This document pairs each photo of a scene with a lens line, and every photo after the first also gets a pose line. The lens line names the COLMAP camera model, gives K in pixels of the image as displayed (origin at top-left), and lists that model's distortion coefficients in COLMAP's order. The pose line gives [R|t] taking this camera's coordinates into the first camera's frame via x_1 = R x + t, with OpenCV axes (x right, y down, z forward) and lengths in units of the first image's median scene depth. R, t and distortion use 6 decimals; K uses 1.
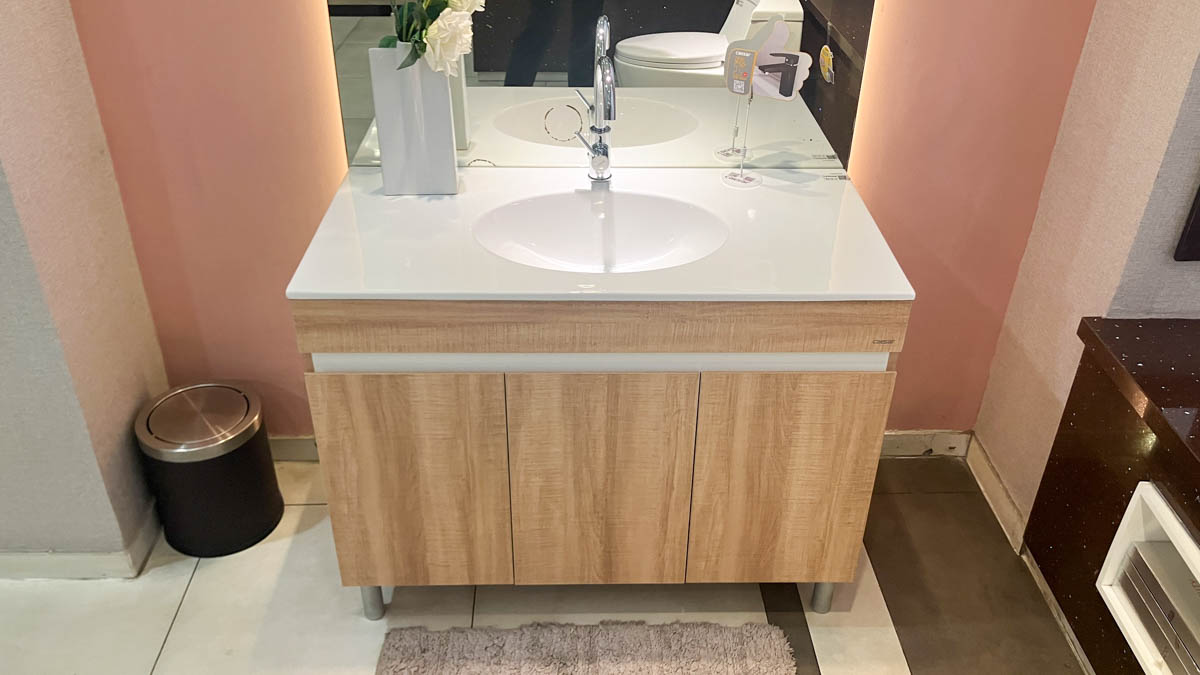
lens RADIAL K [[987.4, 0, 606.3], [0, 987.4, 325.0], [0, 0, 1]] dist [0.022482, -0.032723]
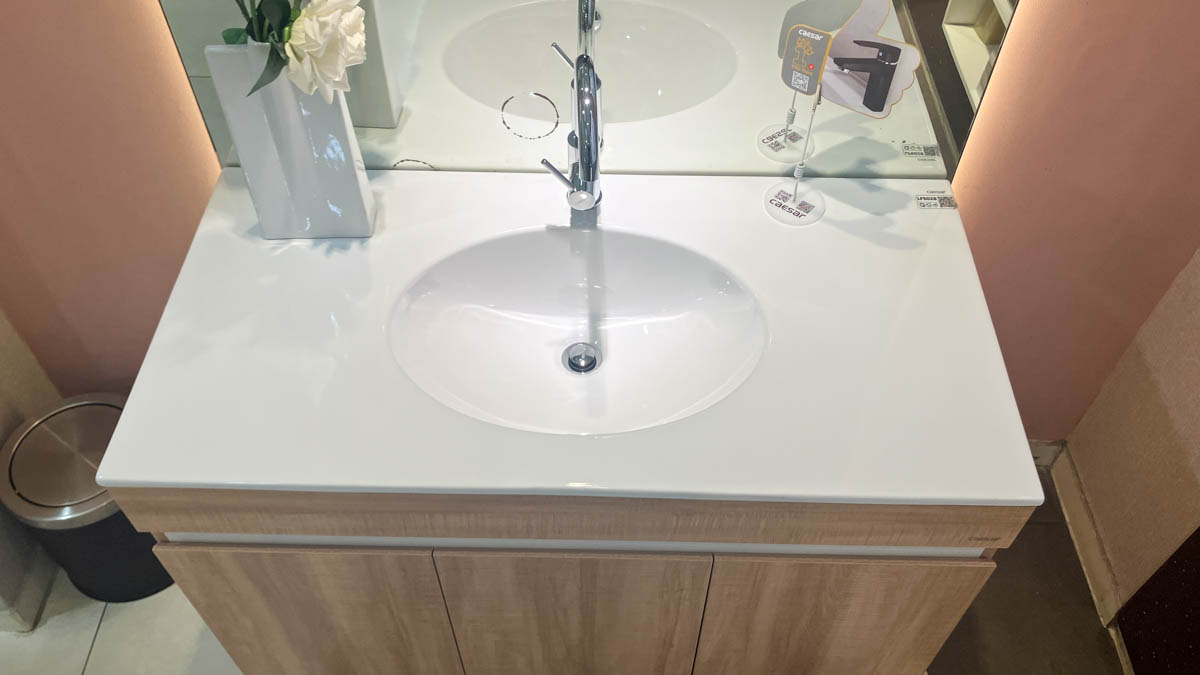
lens RADIAL K [[987.4, 0, 604.9], [0, 987.4, 327.9], [0, 0, 1]] dist [0.022482, -0.032723]
pose [[0.999138, 0.026313, -0.032105, 0.033117], [-0.015242, 0.951952, 0.305867, -0.284534], [0.038610, -0.305114, 0.951533, 0.340530]]
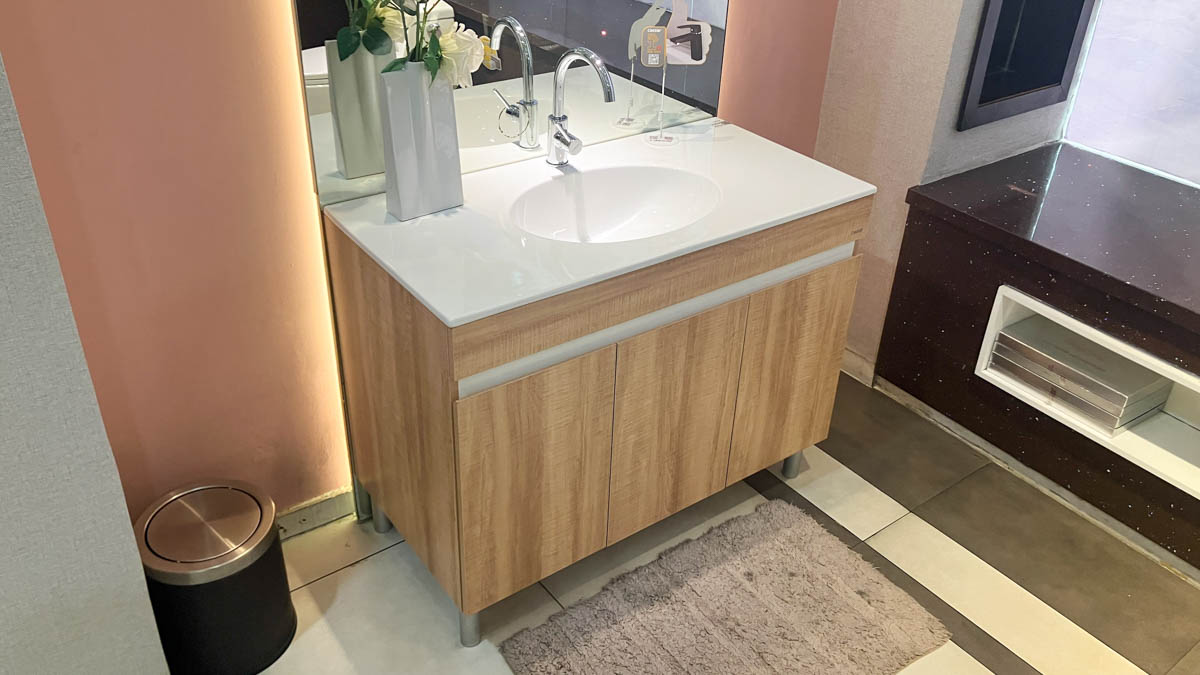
lens RADIAL K [[987.4, 0, 595.0], [0, 987.4, 324.8], [0, 0, 1]] dist [0.022482, -0.032723]
pose [[0.824202, -0.283974, 0.489950, -0.574859], [0.285279, 0.955587, 0.073955, -0.051328], [-0.489191, 0.078819, 0.868608, 0.060038]]
